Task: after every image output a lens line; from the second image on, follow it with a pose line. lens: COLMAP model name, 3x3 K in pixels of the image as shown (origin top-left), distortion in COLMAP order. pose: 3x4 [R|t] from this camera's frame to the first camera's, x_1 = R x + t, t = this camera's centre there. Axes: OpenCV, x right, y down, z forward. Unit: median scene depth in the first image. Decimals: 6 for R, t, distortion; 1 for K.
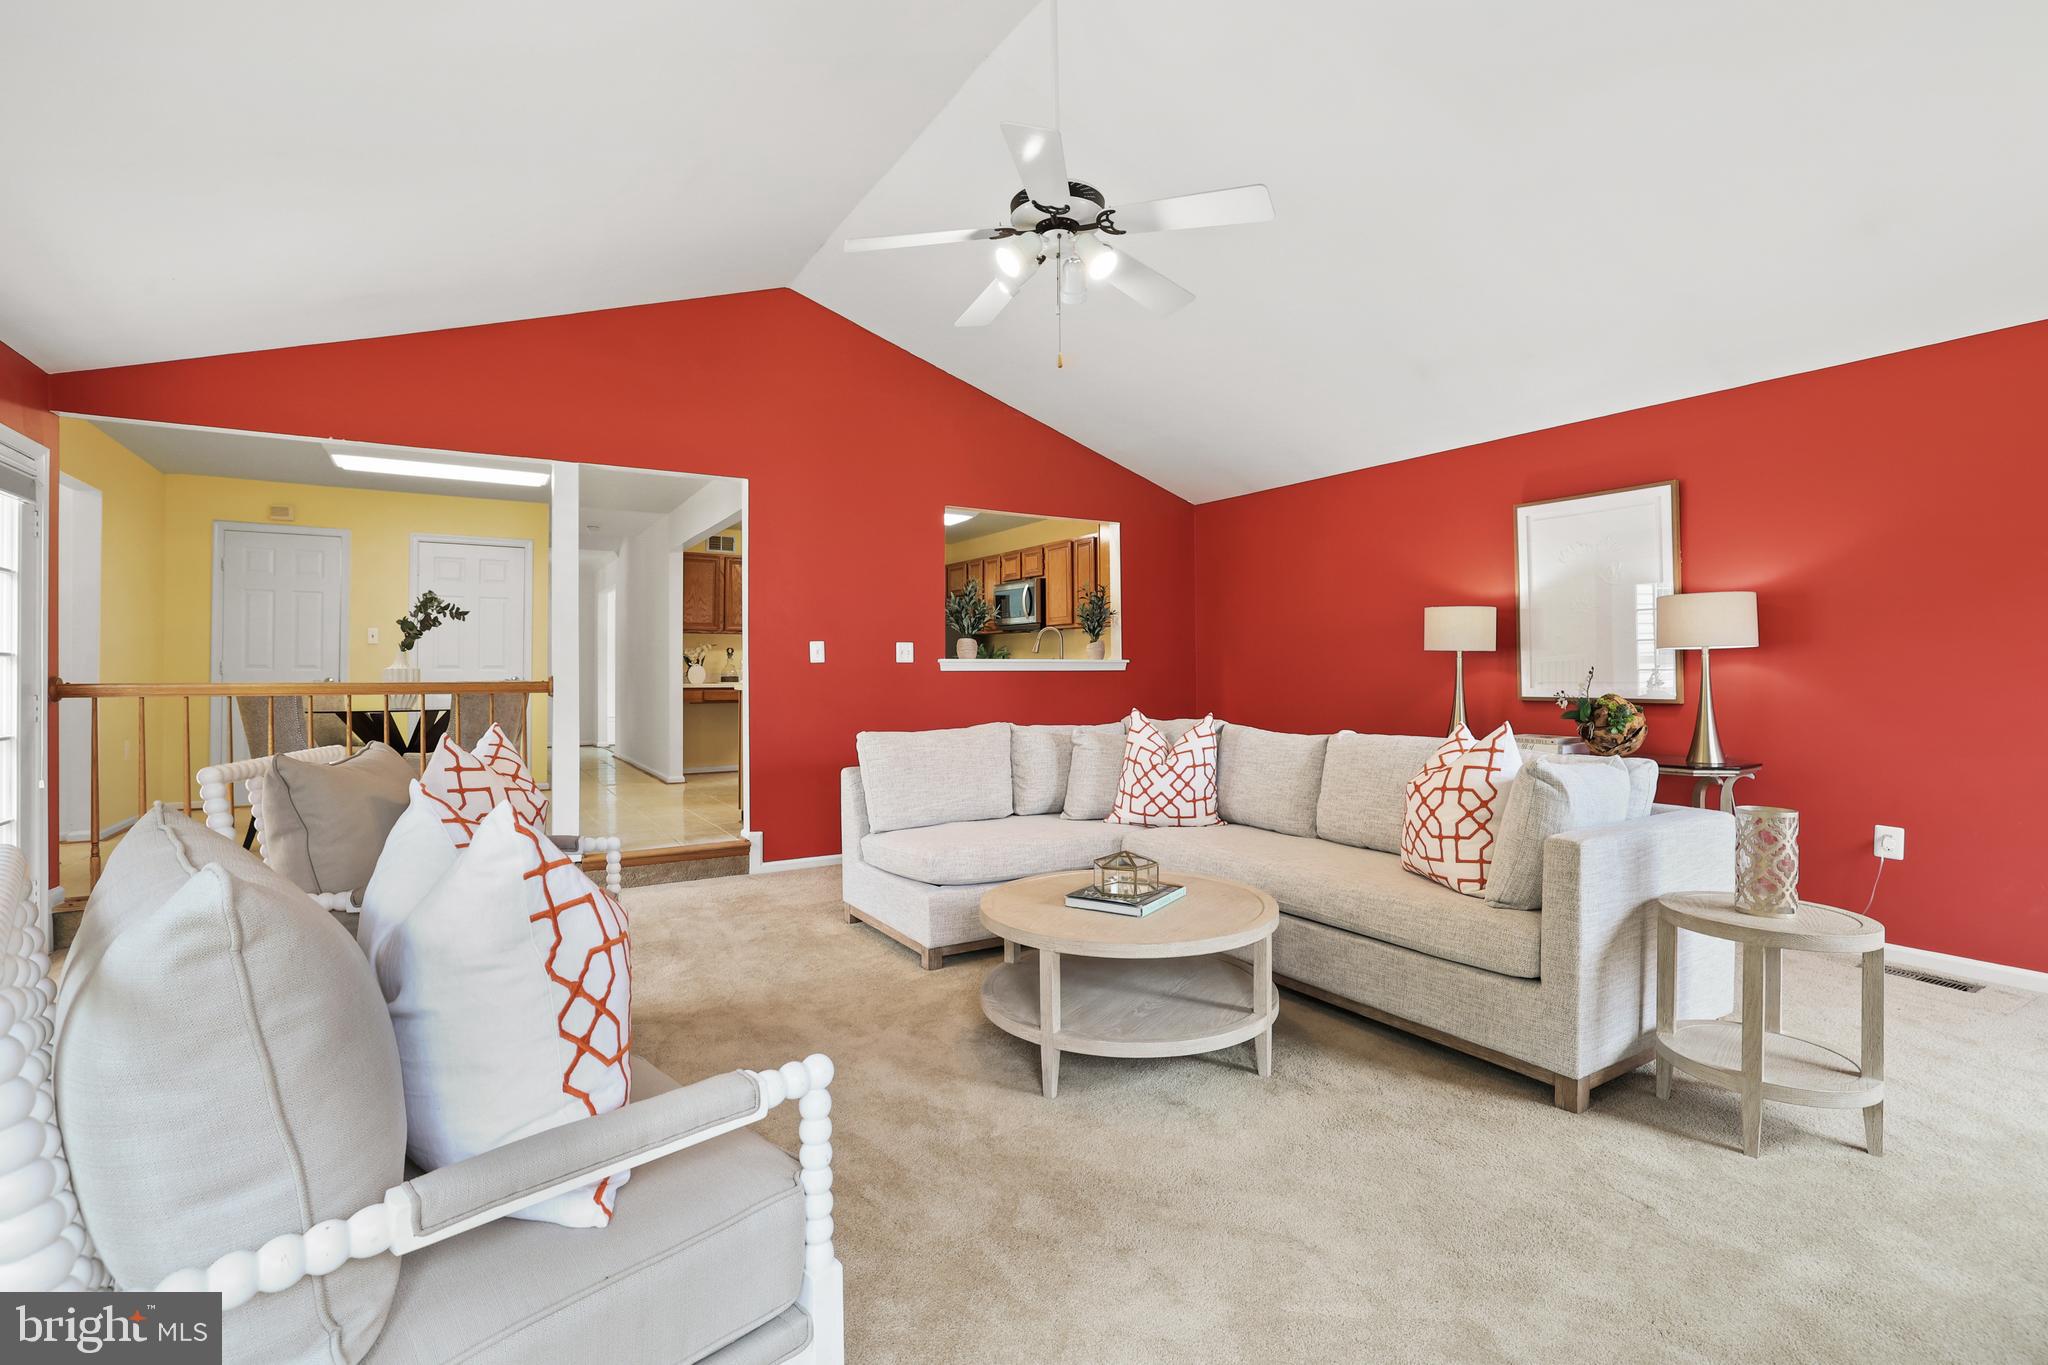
lens RADIAL K [[925.9, 0, 1015.5], [0, 925.9, 660.0], [0, 0, 1]] dist [-0.048994, 0.021673]
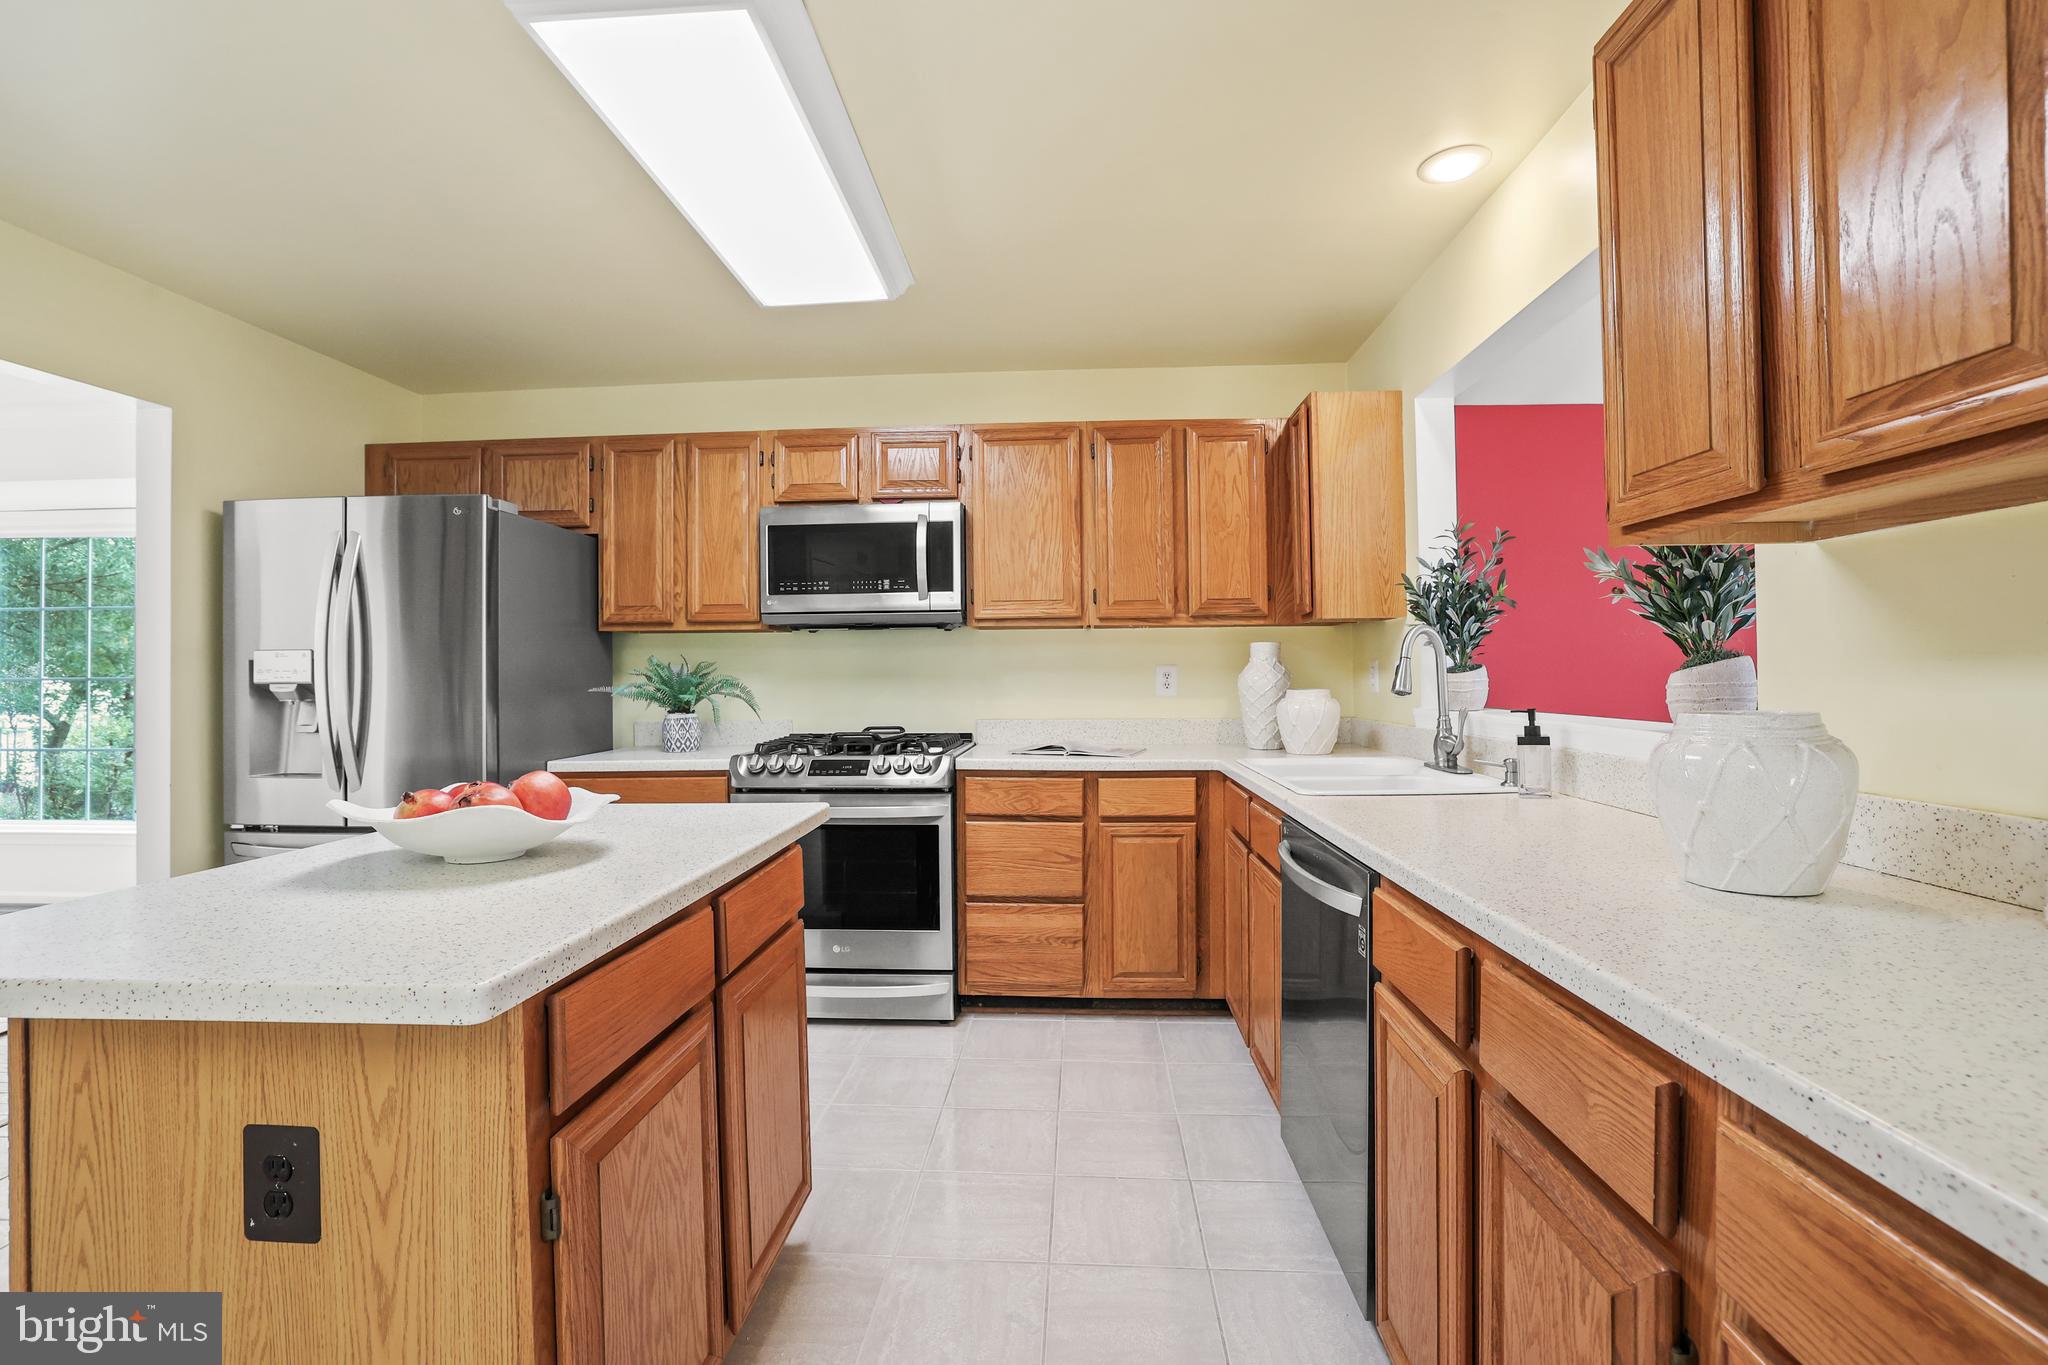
lens RADIAL K [[887.9, 0, 1023.3], [0, 887.9, 674.0], [0, 0, 1]] dist [-0.048989, 0.017356]
pose [[0.576804, 0.005924, 0.816861, -0.277620], [0.000648, 0.999970, -0.007709, -0.009310], [-0.816882, 0.004975, 0.576783, 0.747510]]
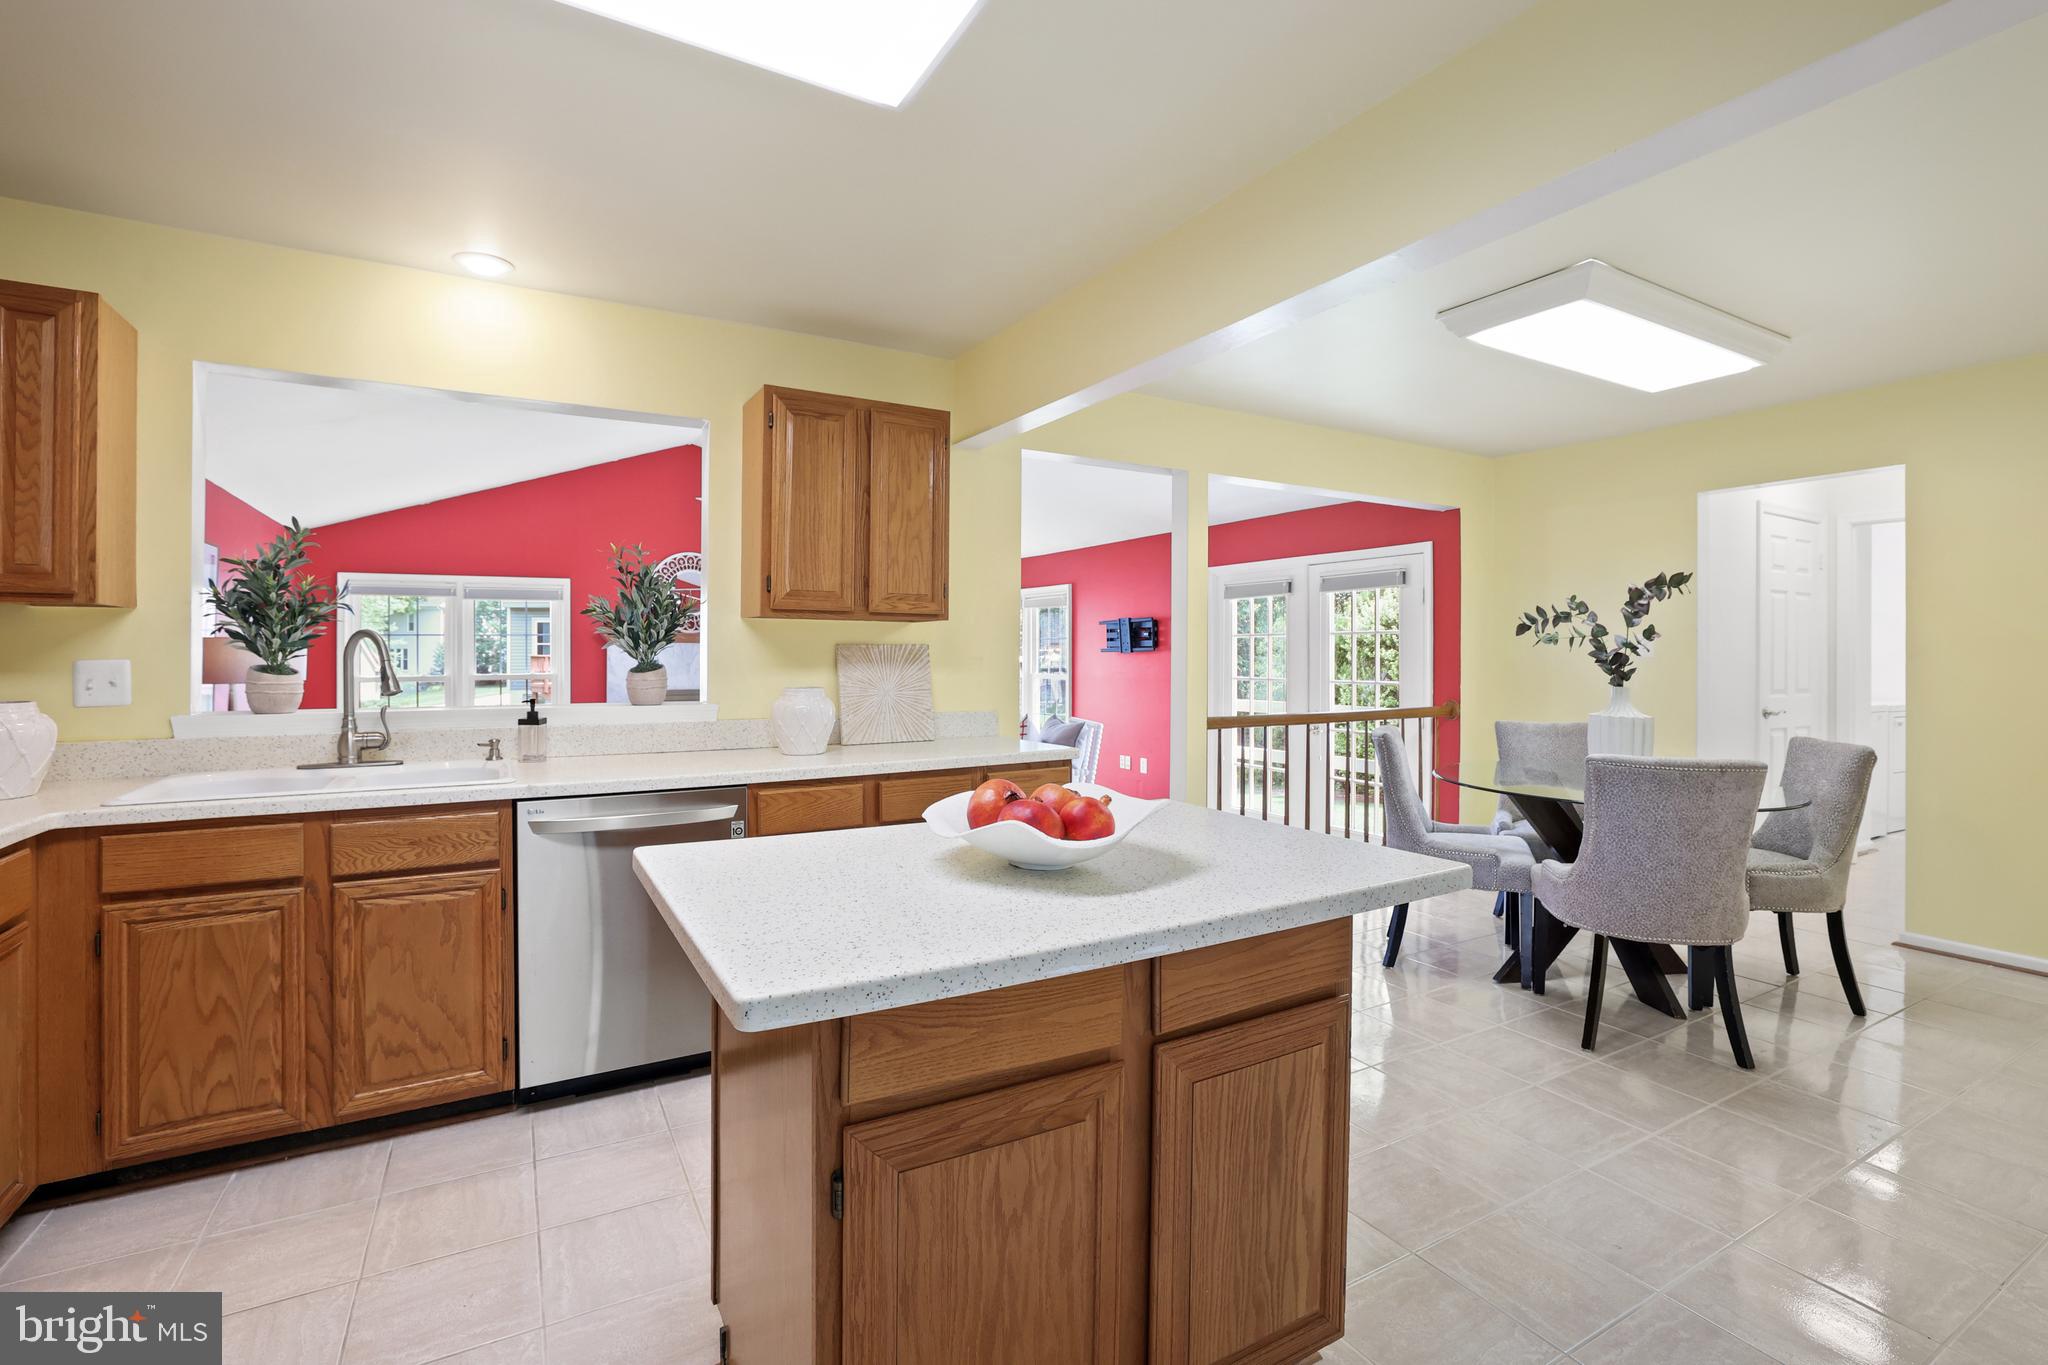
lens RADIAL K [[925.9, 0, 1015.5], [0, 925.9, 660.0], [0, 0, 1]] dist [-0.048994, 0.021673]
pose [[-0.999371, 0.008216, 0.034502, -0.201413], [0.008287, 0.999964, 0.001935, -0.015719], [-0.034485, 0.002220, -0.999403, 1.110113]]
